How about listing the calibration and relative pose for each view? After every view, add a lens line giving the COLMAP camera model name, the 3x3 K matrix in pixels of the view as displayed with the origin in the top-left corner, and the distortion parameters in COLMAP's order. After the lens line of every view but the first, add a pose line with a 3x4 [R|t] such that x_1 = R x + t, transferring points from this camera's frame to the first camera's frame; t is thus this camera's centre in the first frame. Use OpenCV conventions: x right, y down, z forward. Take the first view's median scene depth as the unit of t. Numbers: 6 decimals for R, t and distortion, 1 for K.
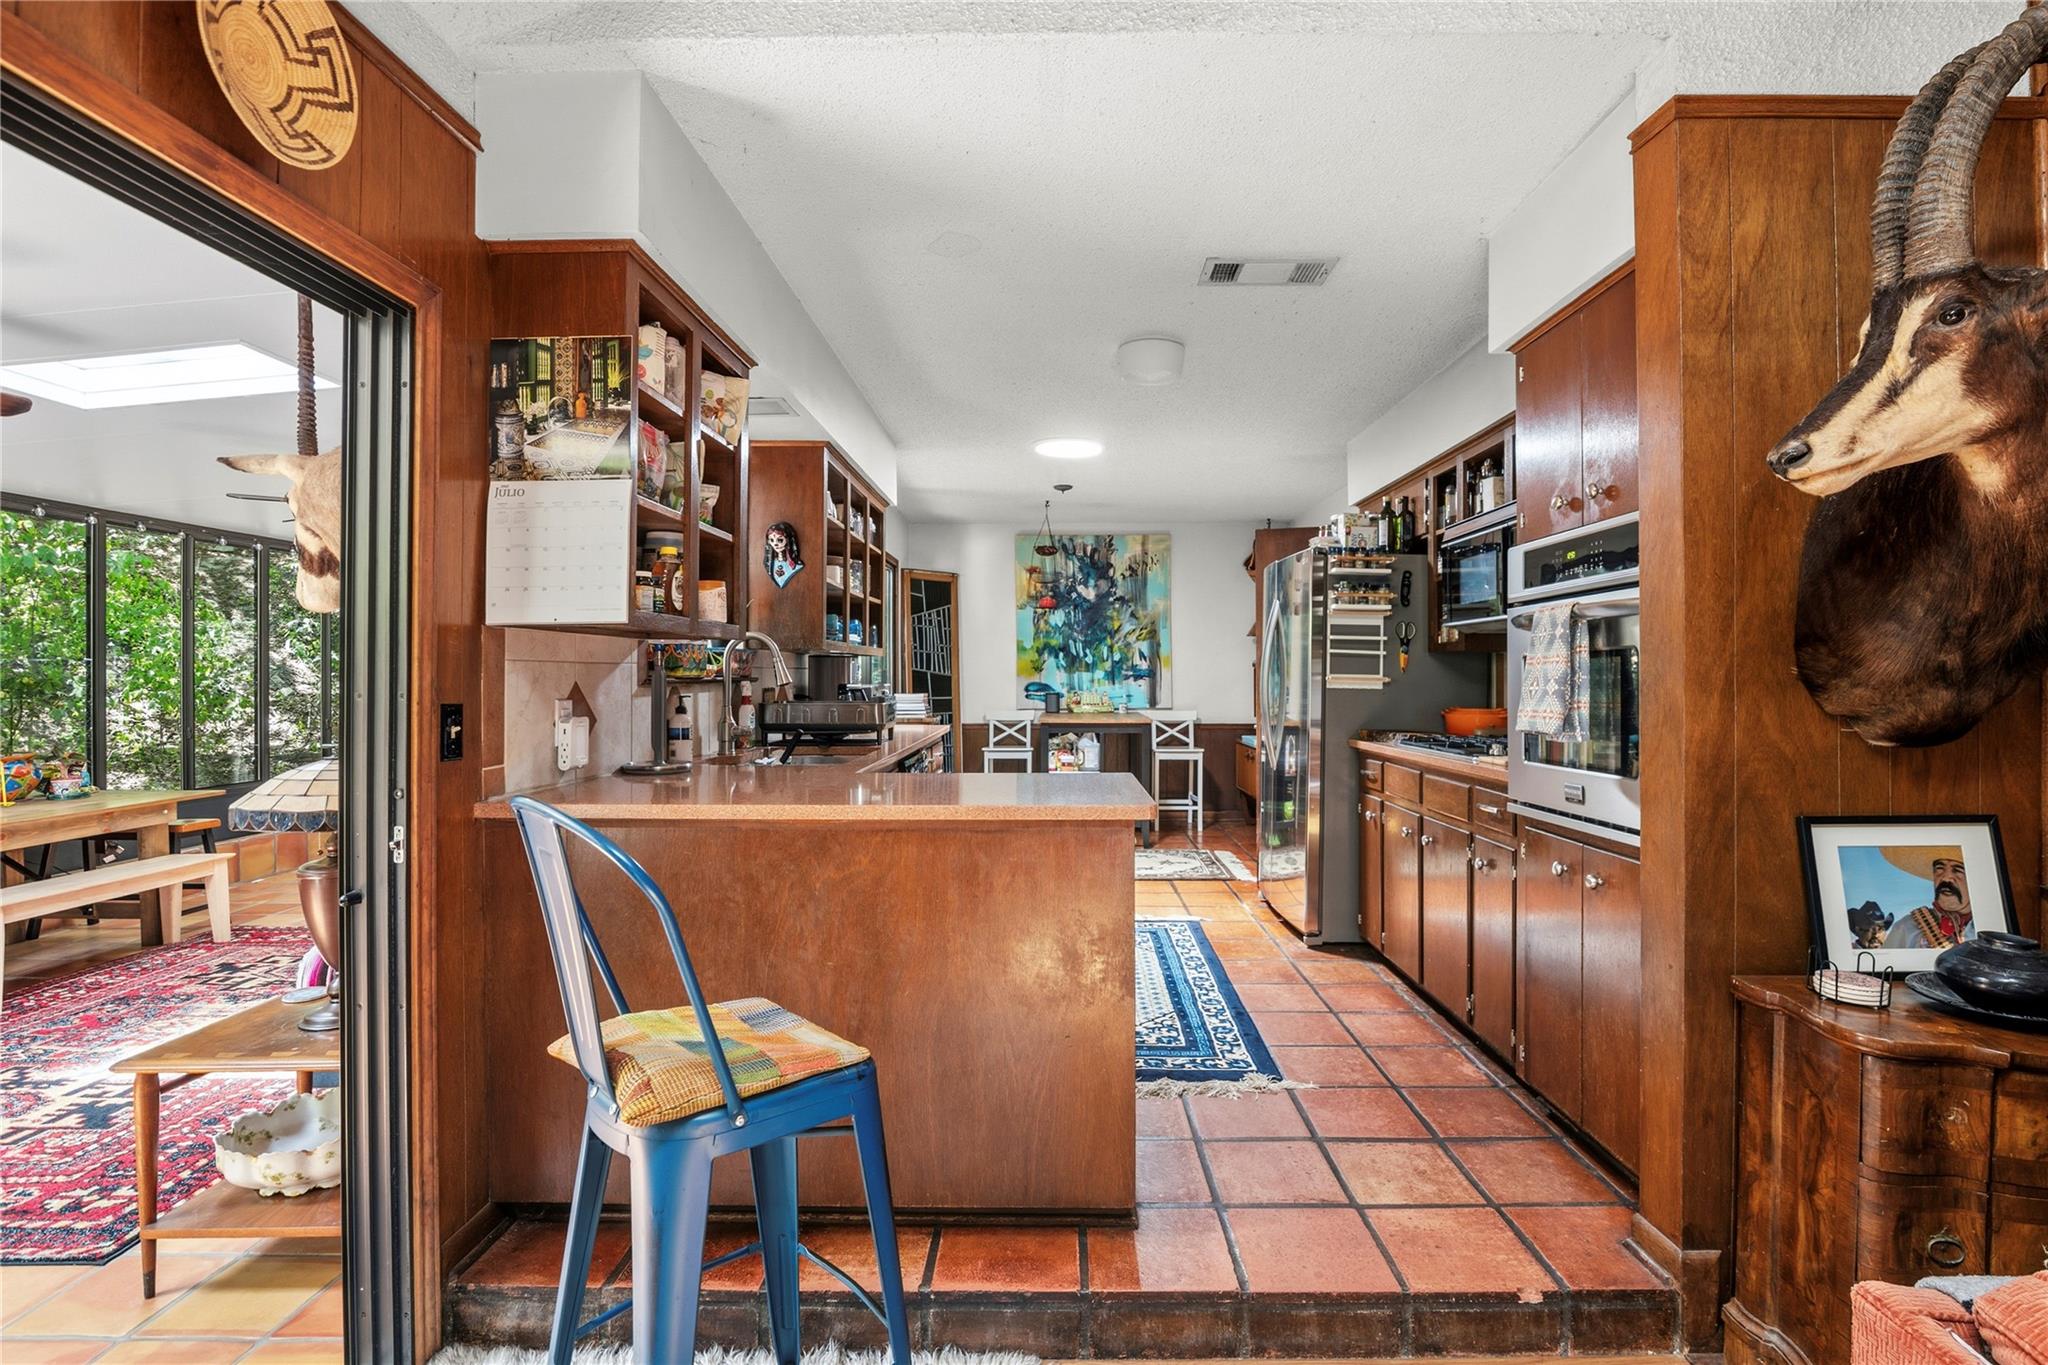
lens RADIAL K [[958.3, 0, 1044.6], [0, 958.3, 674.7], [0, 0, 1]] dist [-0.023670, 0.002104]
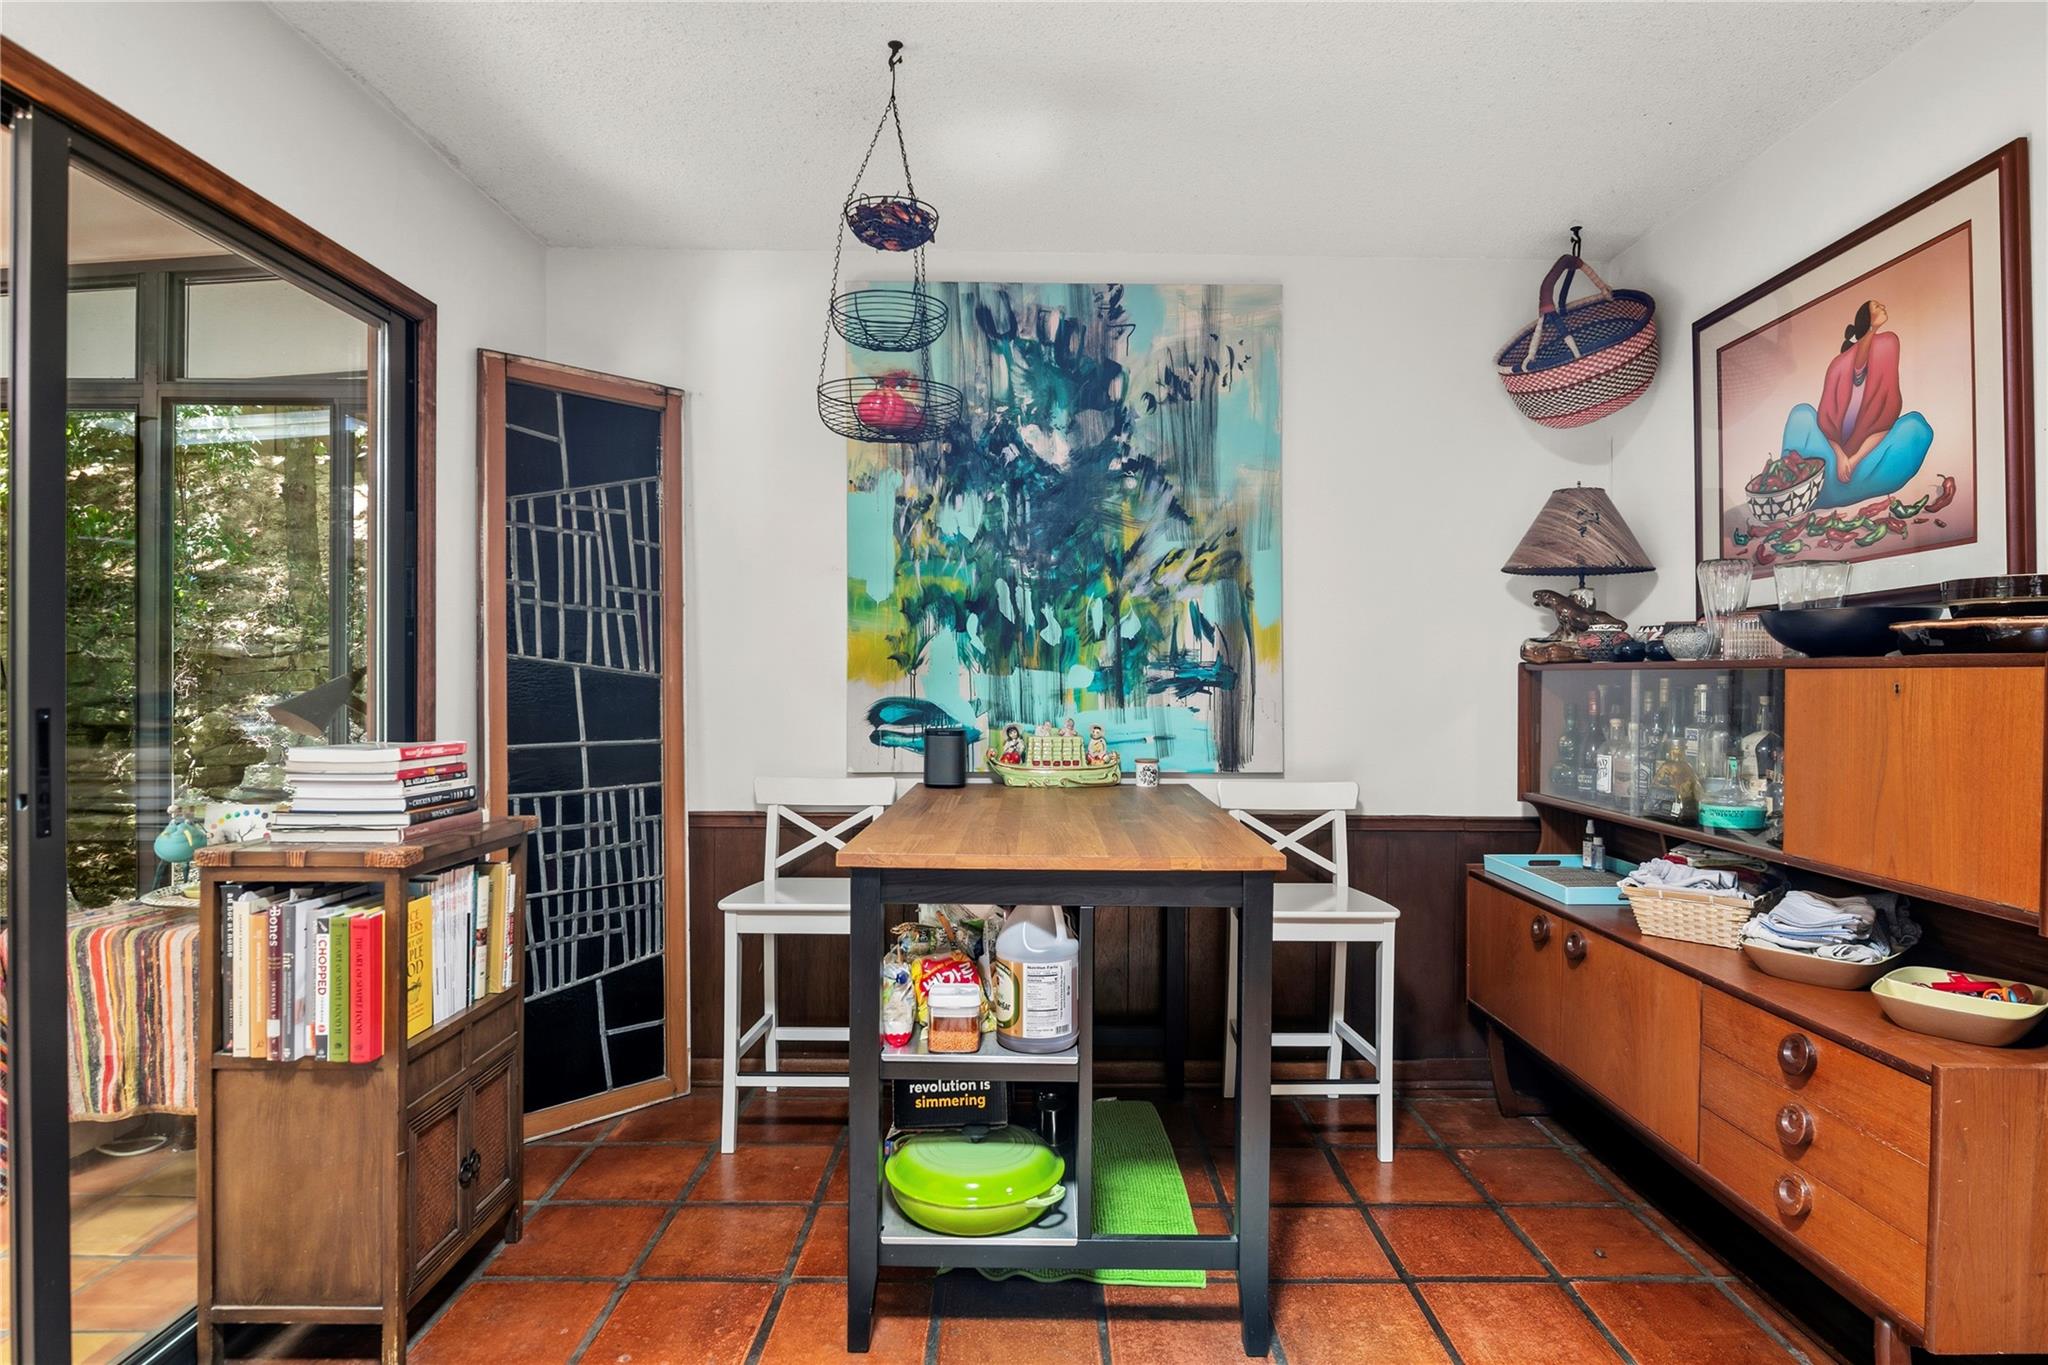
lens RADIAL K [[1094.1, 0, 1061.0], [0, 1094.1, 673.2], [0, 0, 1]] dist [0.003383, -0.000262]
pose [[0.999253, 0.007834, 0.037835, 0.069609], [-0.007762, 0.999968, -0.002045, -0.001699], [-0.037850, 0.001750, 0.999282, 1.194101]]
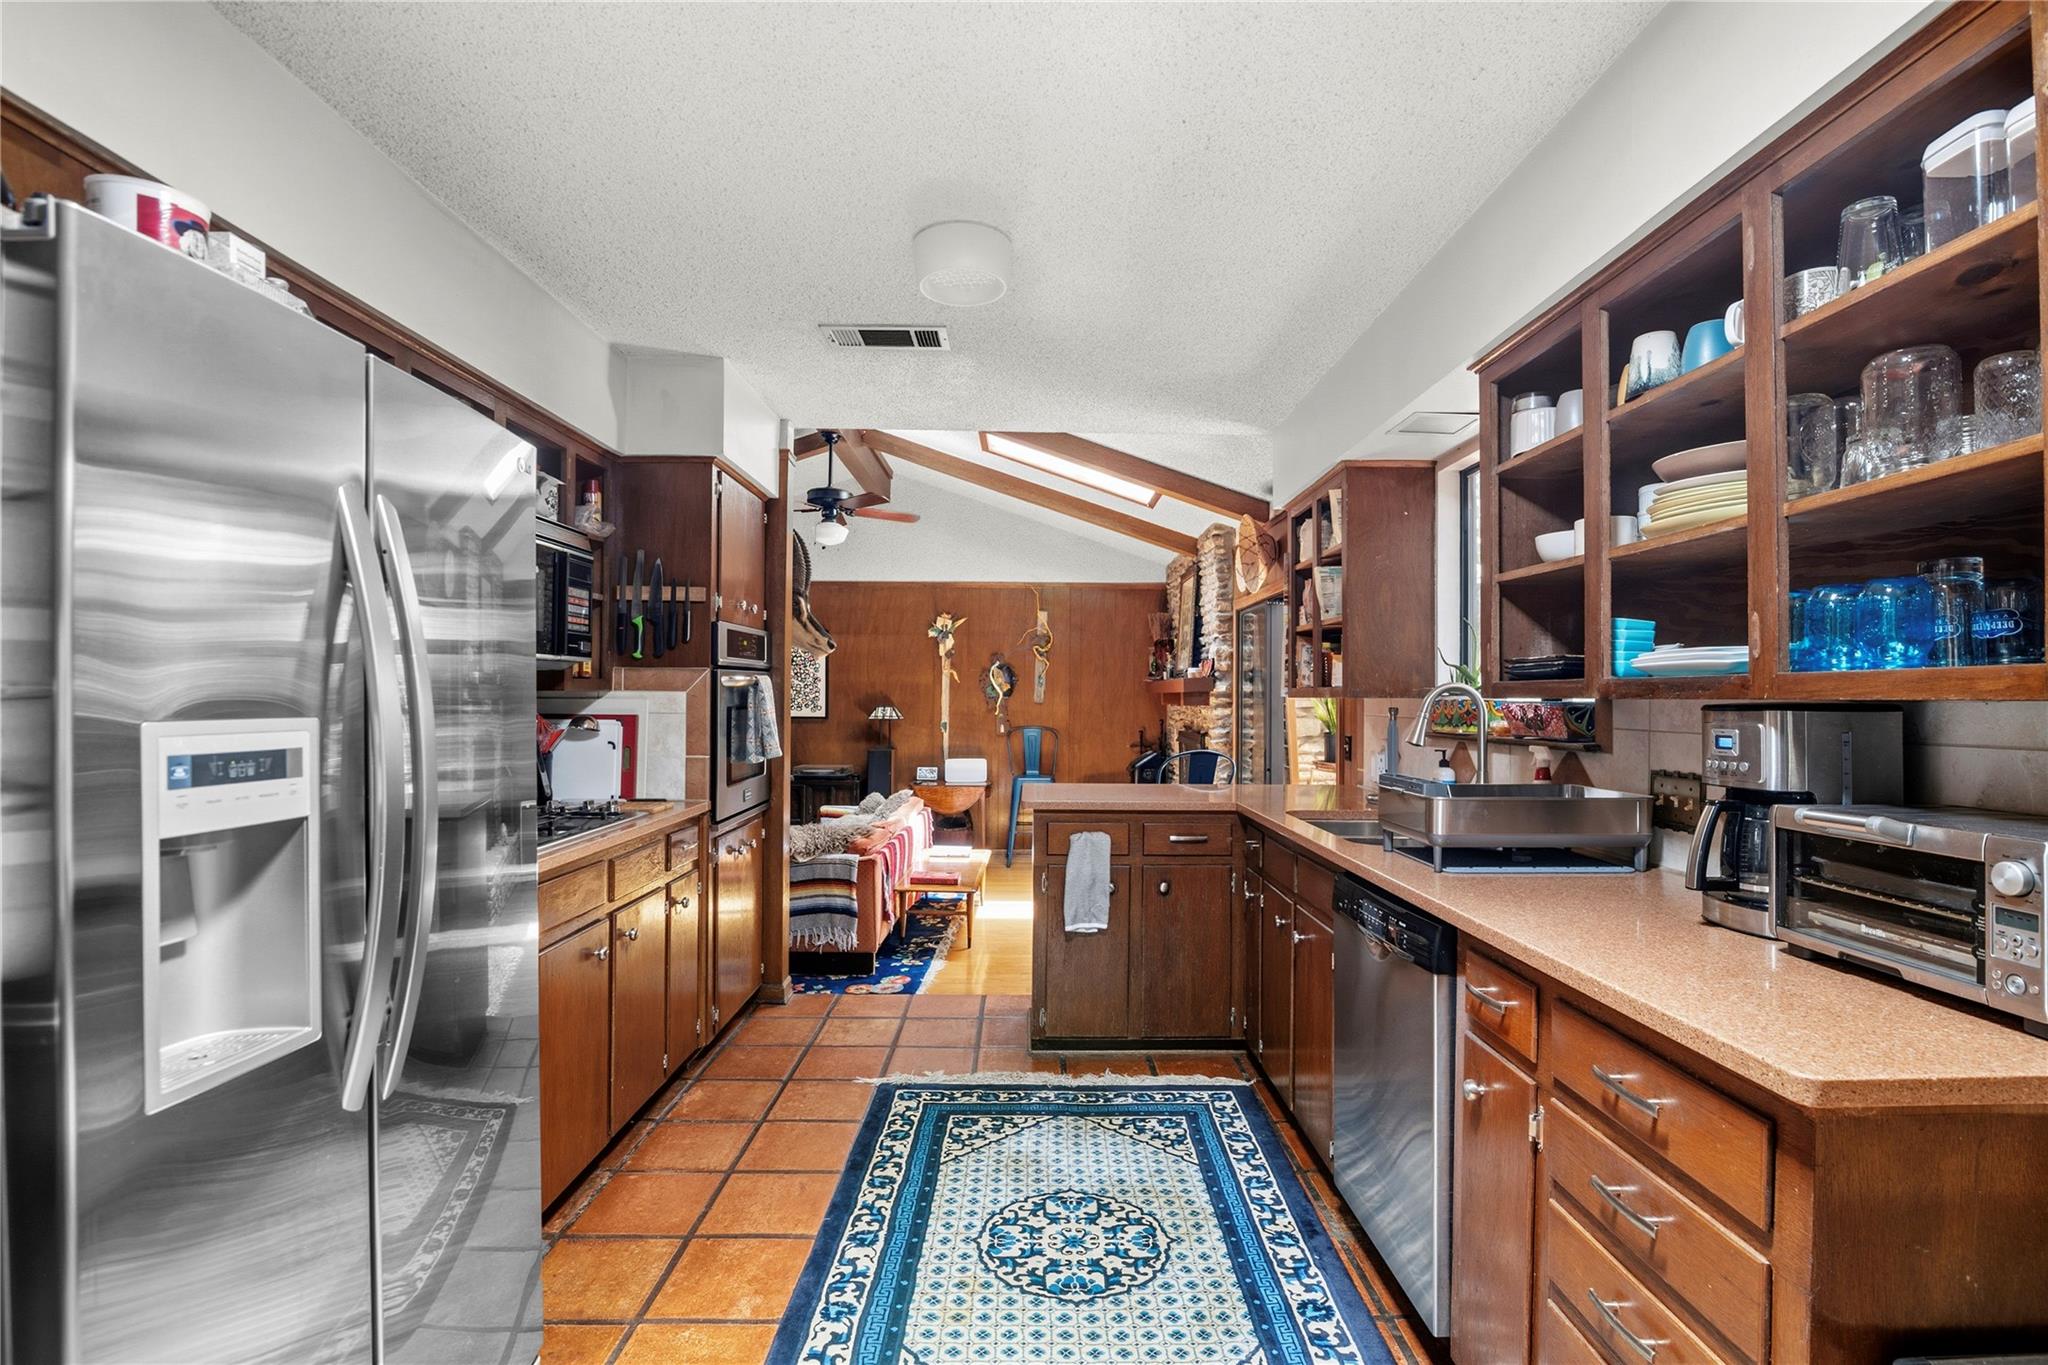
lens RADIAL K [[958.3, 0, 1038.6], [0, 958.3, 684.9], [0, 0, 1]] dist [-0.023670, 0.002104]
pose [[-0.999732, -0.009005, -0.021336, 0.066399], [-0.008699, 0.999858, -0.014418, -0.023136], [0.021463, -0.014229, -0.999668, 1.550526]]
